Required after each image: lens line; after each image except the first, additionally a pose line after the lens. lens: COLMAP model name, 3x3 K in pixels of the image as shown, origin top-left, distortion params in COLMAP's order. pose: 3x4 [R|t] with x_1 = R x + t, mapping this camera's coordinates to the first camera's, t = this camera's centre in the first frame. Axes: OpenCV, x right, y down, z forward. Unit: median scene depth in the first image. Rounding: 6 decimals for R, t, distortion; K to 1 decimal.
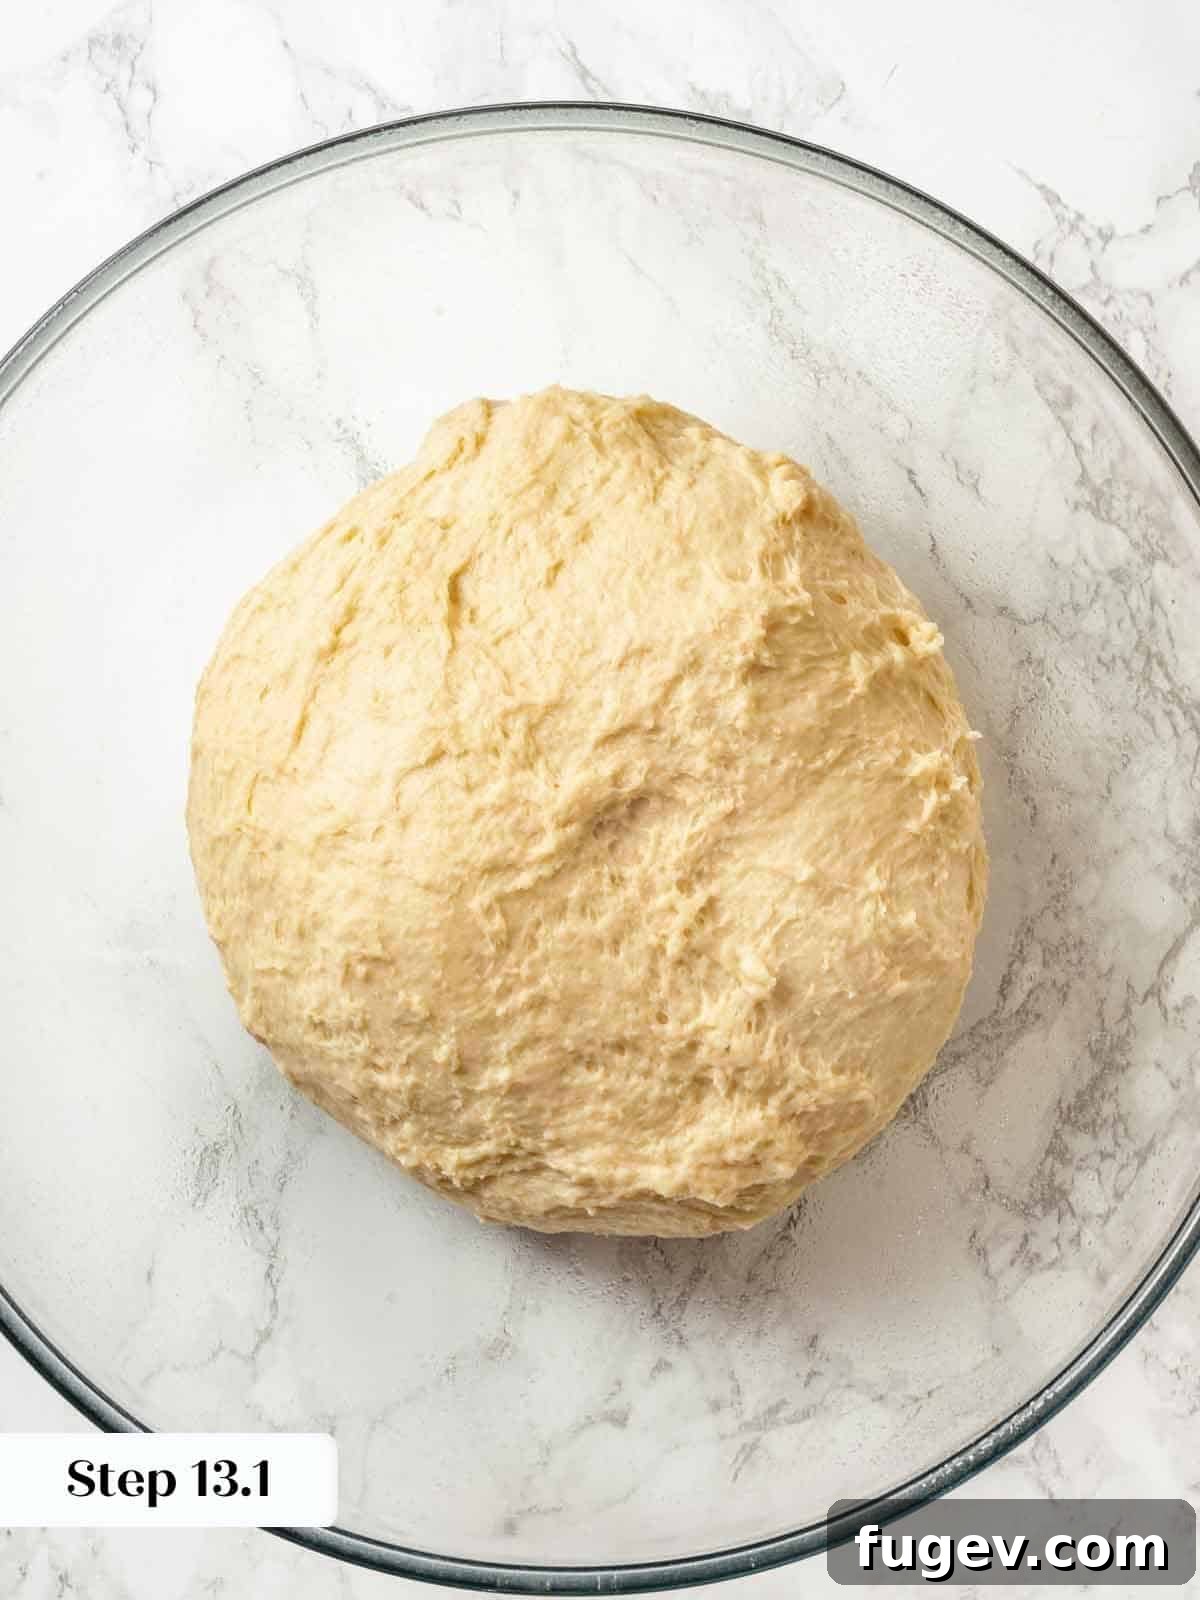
lens RADIAL K [[1414.9, 0, 598.0], [0, 1414.9, 819.6], [0, 0, 1]] dist [0.003894, 0.002588]
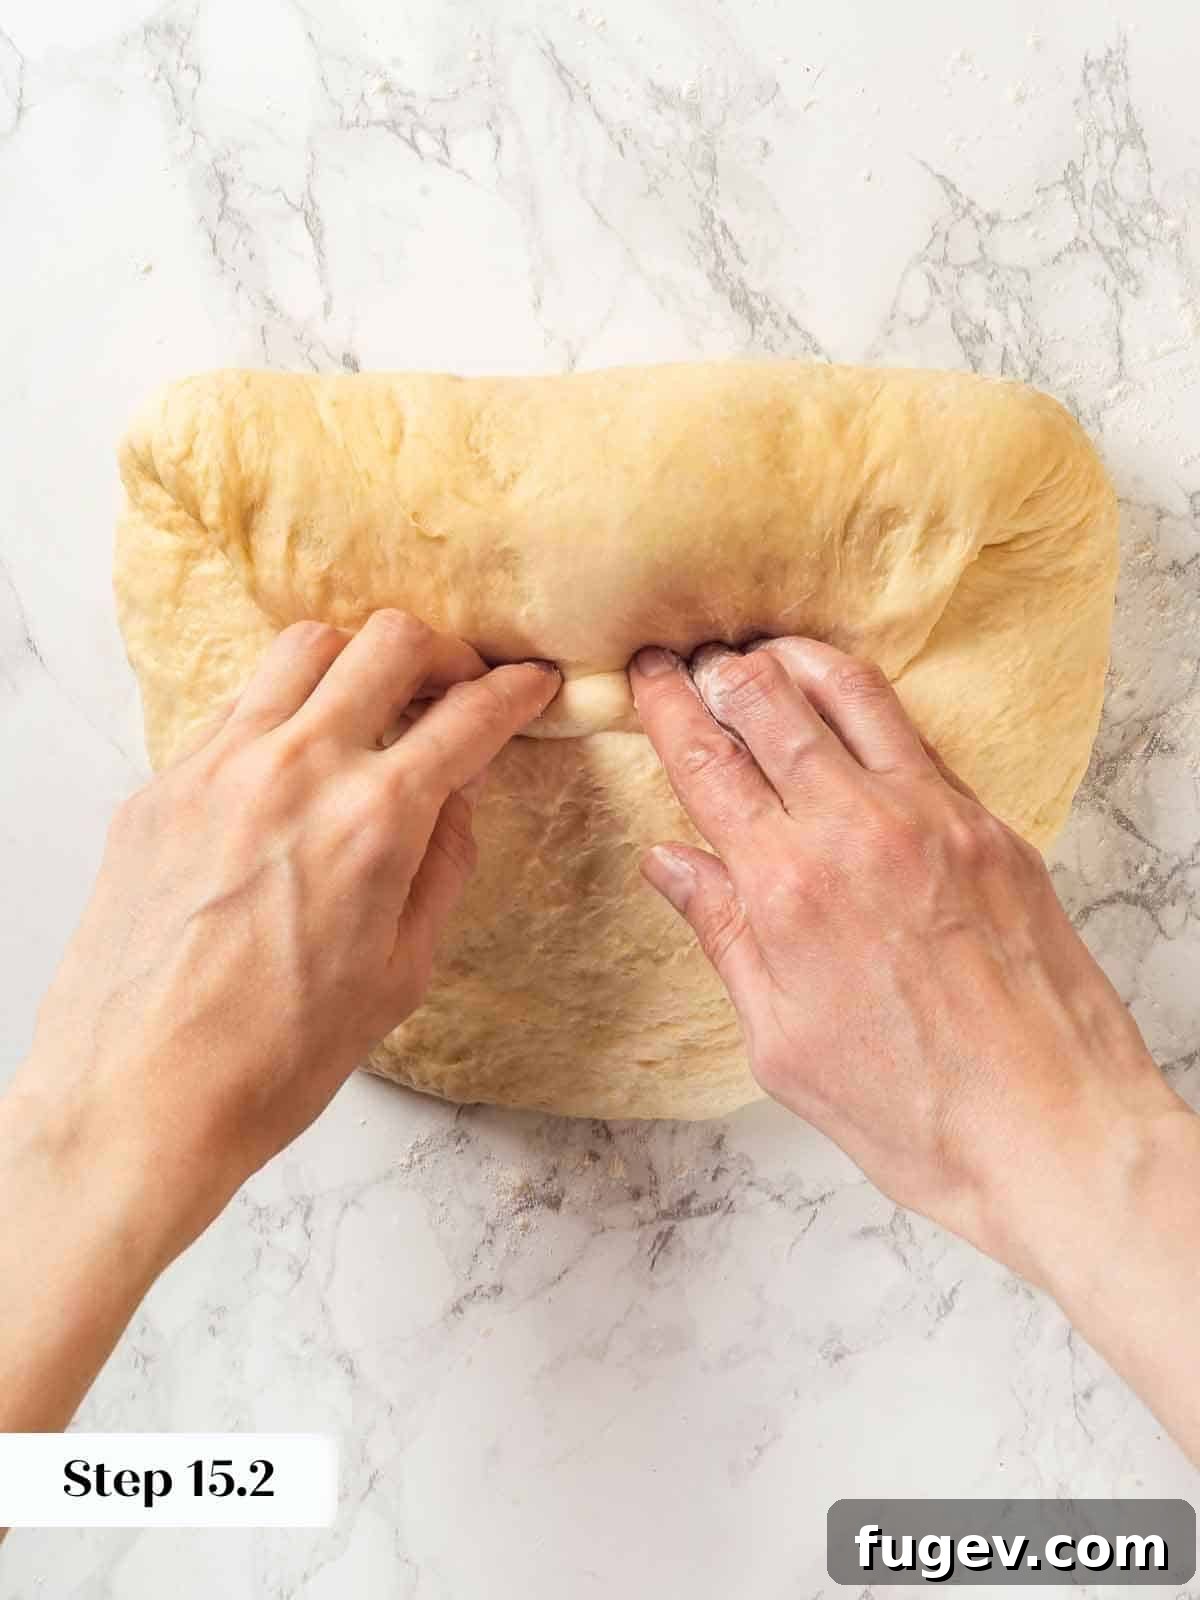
lens RADIAL K [[2642.6, 0, 535.6], [0, 2642.6, 795.0], [0, 0, 1]] dist [0.017938, -0.016069]
pose [[0.999434, 0.031805, -0.010963, 0.012631], [-0.031255, 0.998401, 0.047093, -0.020164], [0.012443, -0.046724, 0.998830, -1.186958]]
